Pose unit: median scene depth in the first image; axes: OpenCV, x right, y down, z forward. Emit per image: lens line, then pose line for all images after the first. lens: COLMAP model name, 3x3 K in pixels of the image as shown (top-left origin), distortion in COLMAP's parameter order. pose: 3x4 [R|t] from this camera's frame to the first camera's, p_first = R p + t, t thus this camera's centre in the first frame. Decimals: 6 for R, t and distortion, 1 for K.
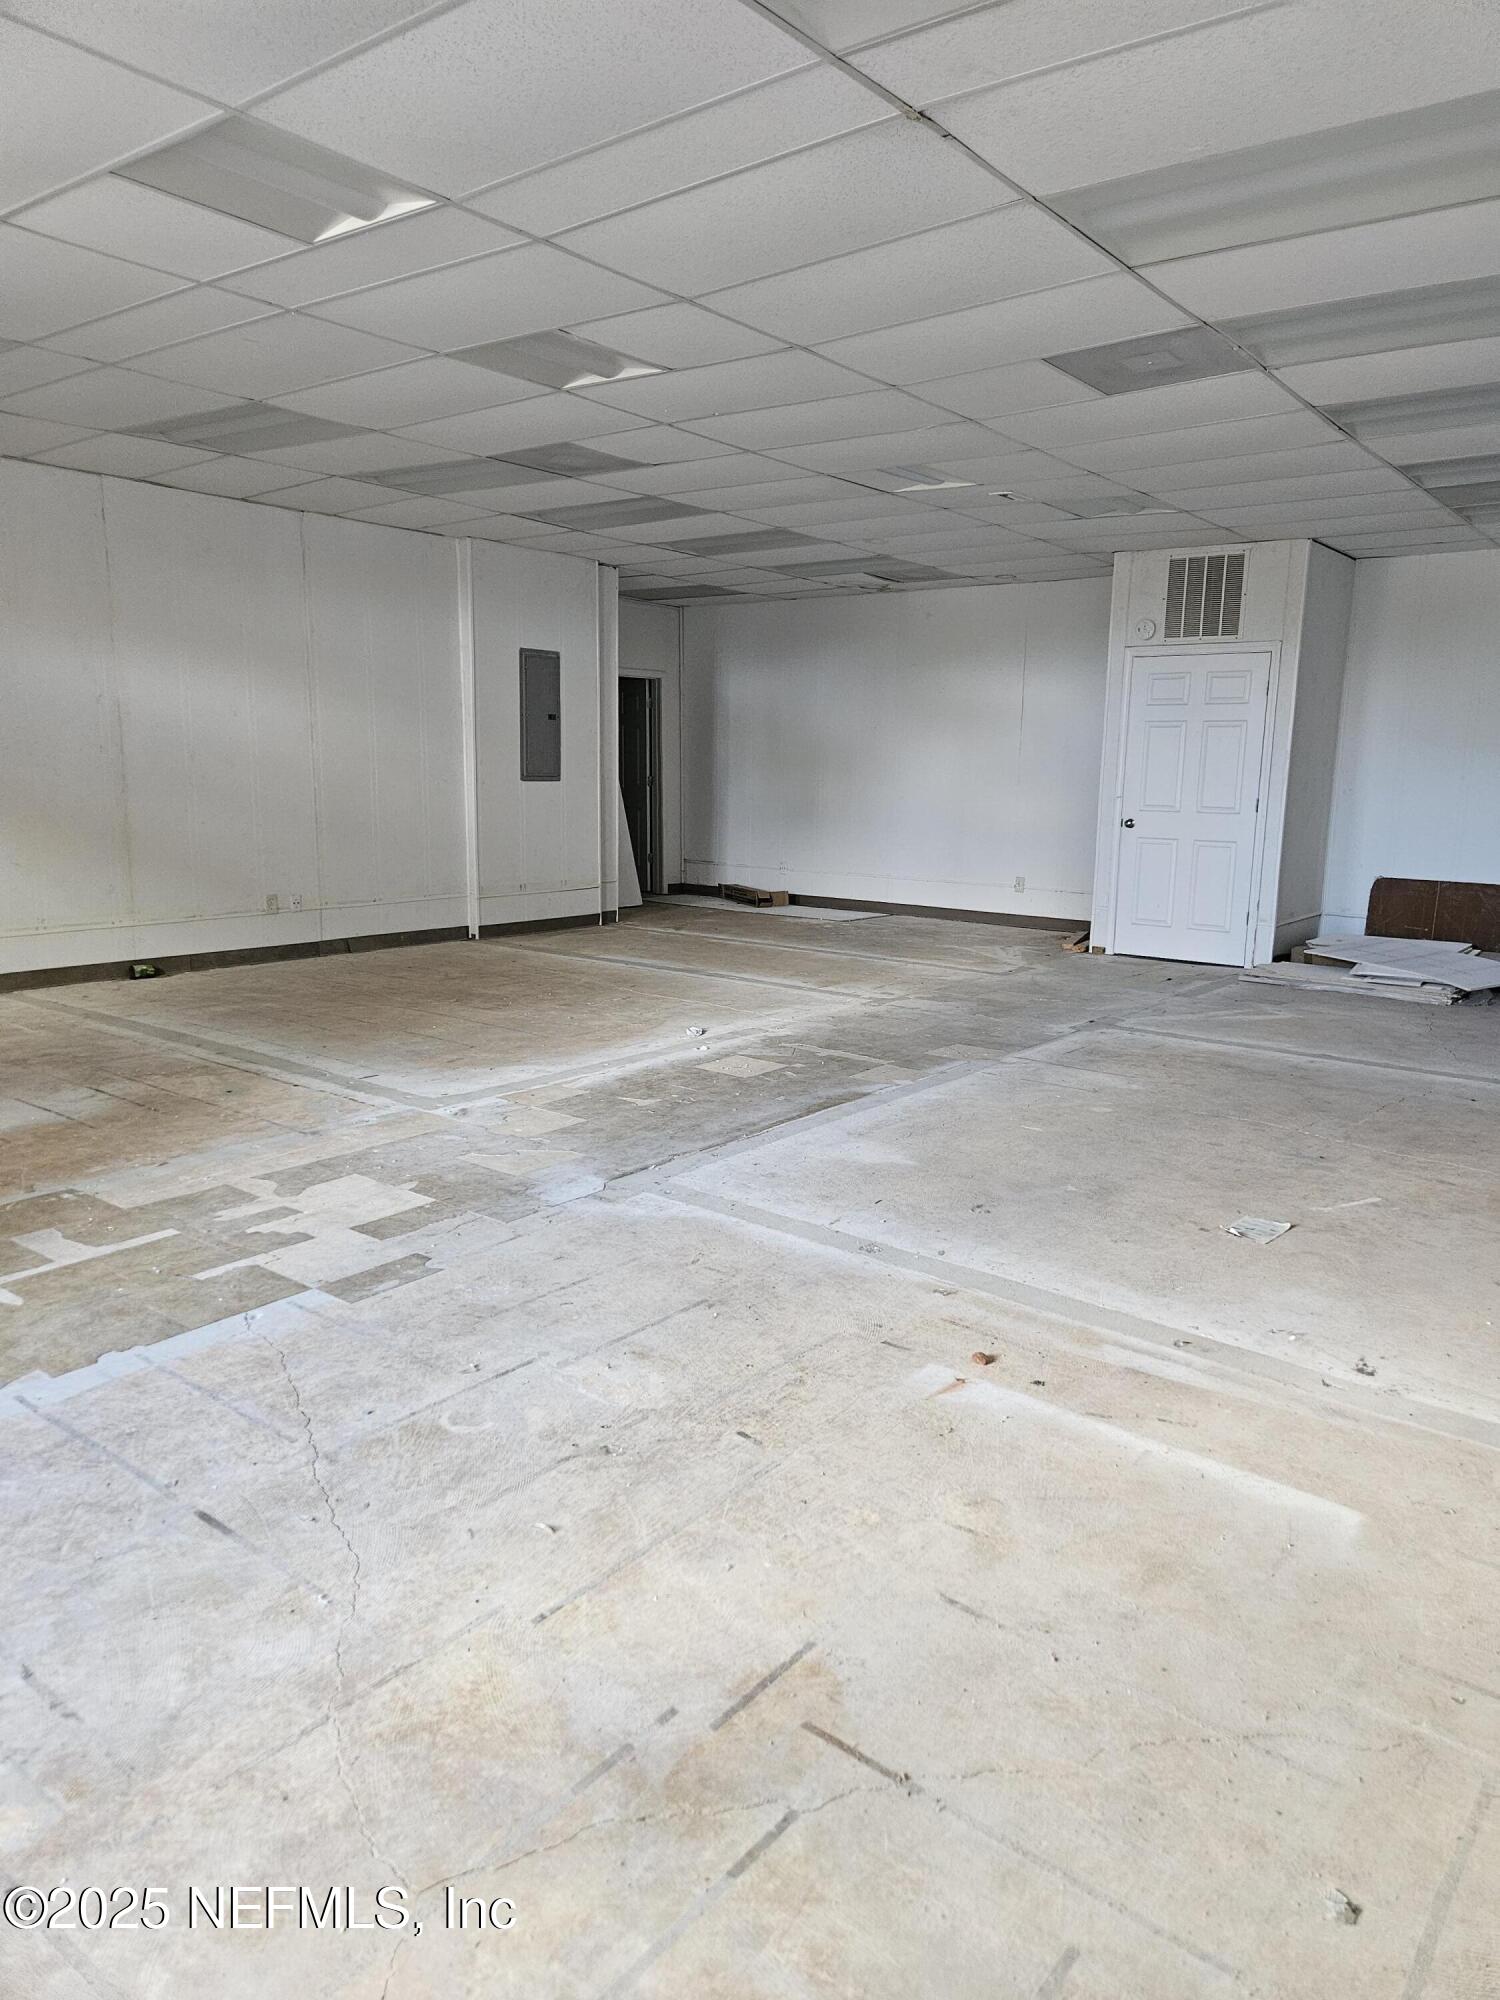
lens RADIAL K [[1350.6, 0, 753.6], [0, 1350.6, 1002.8], [0, 0, 1]] dist [0.060291, -0.033333]
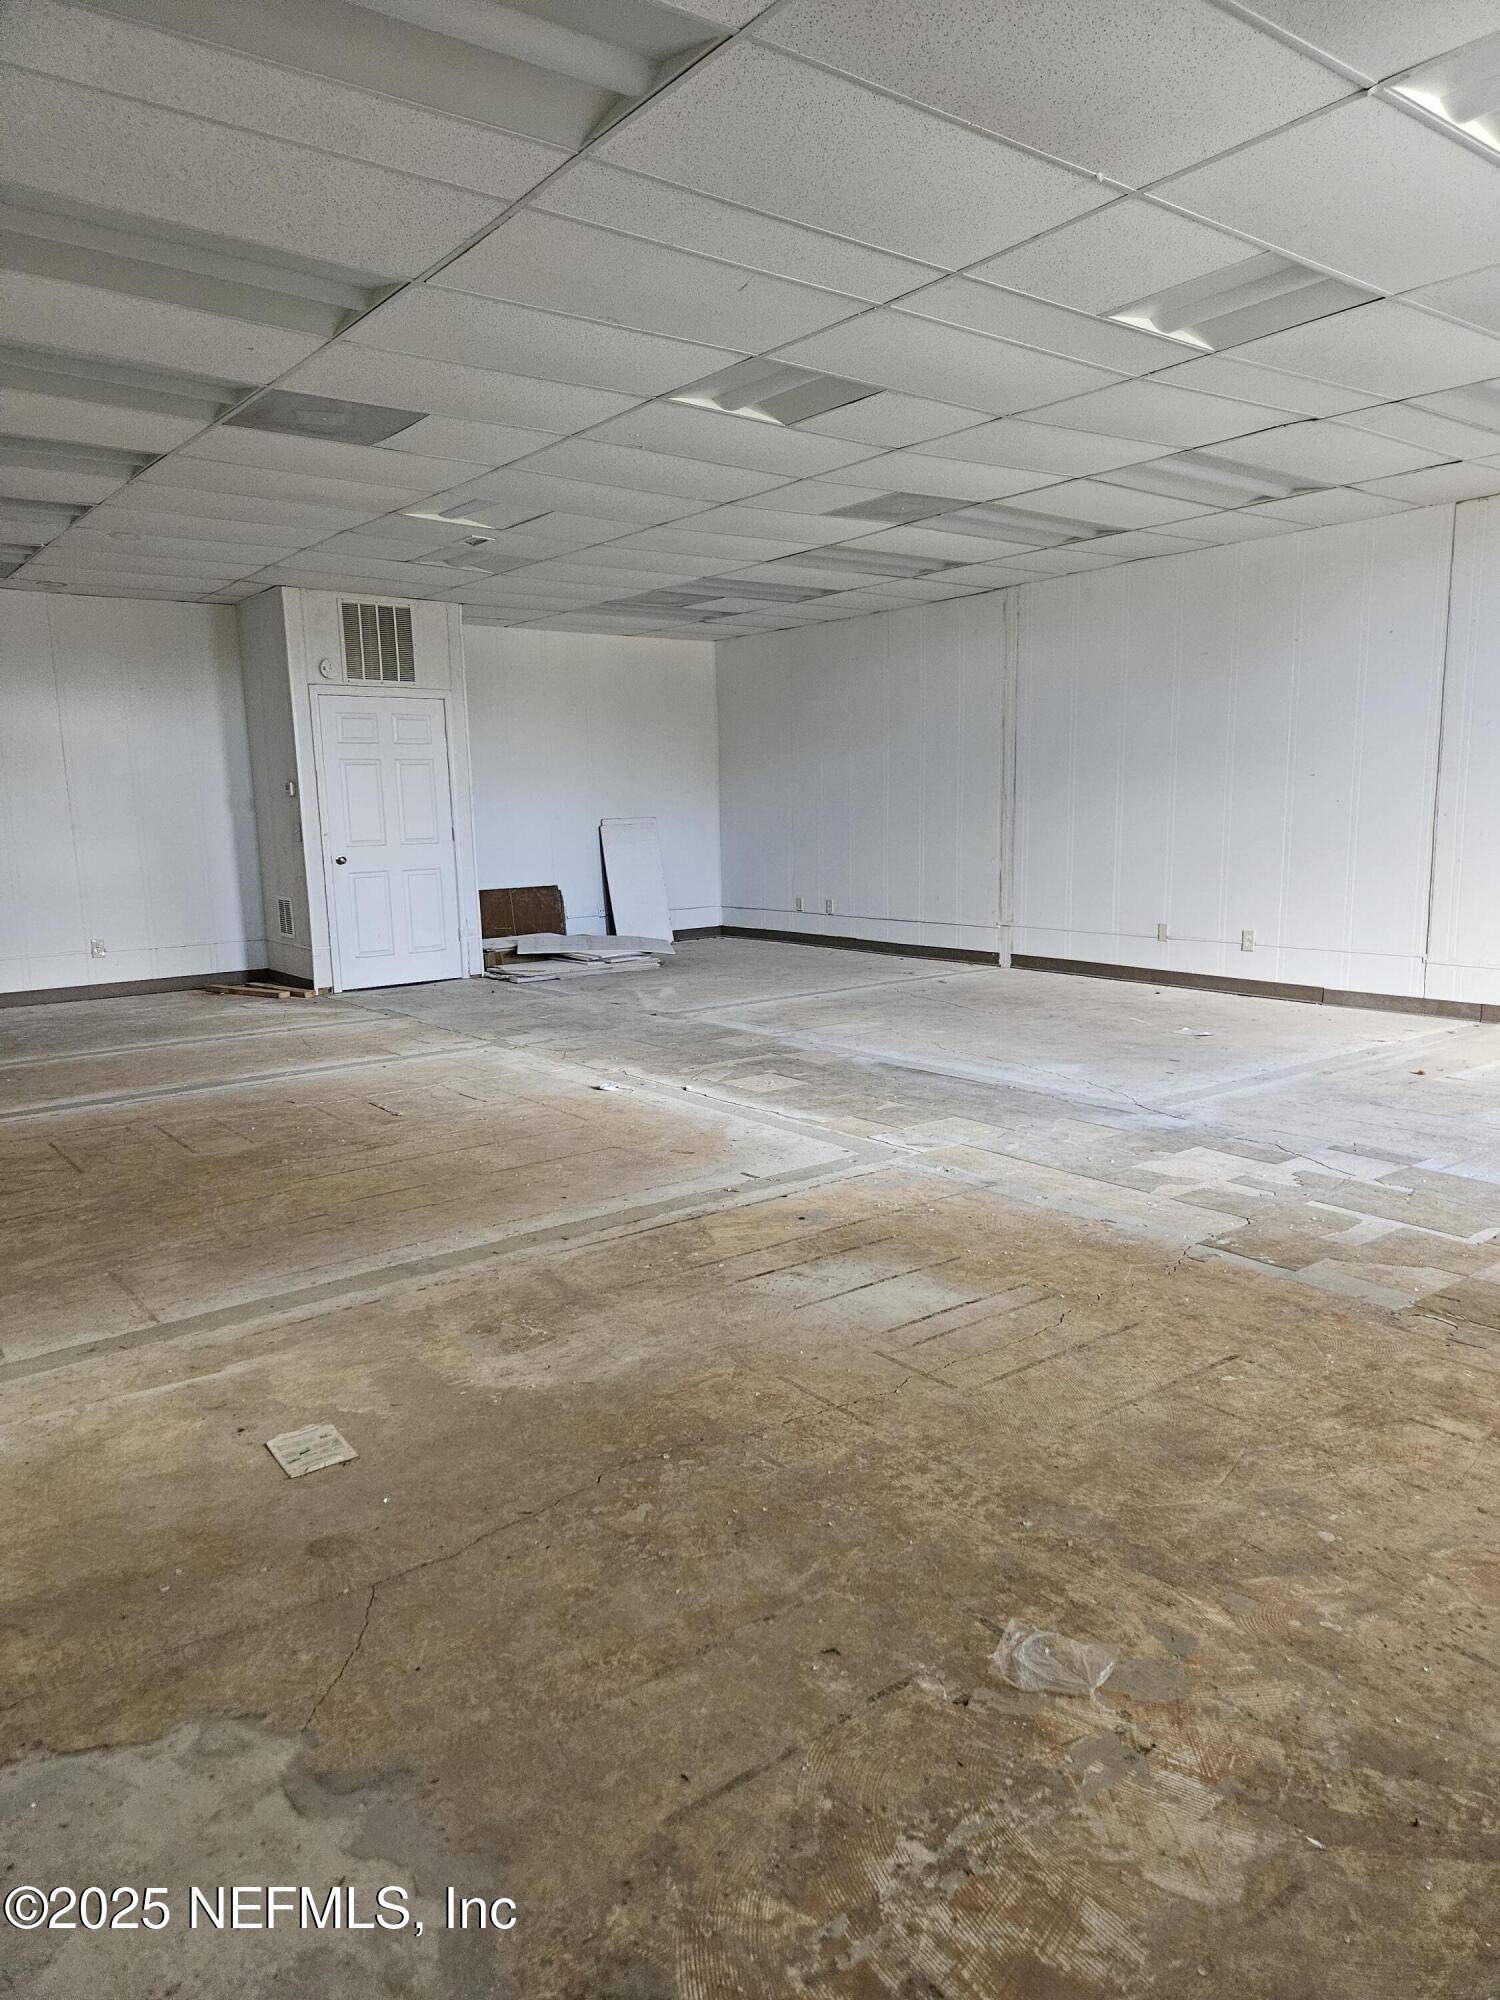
lens RADIAL K [[1350.6, 0, 791.7], [0, 1350.6, 1034.9], [0, 0, 1]] dist [0.060291, -0.033333]
pose [[0.237032, -0.196151, 0.951494, -1.187884], [0.200918, 0.968129, 0.149528, -0.170149], [-0.950499, 0.155729, 0.268888, 0.810568]]
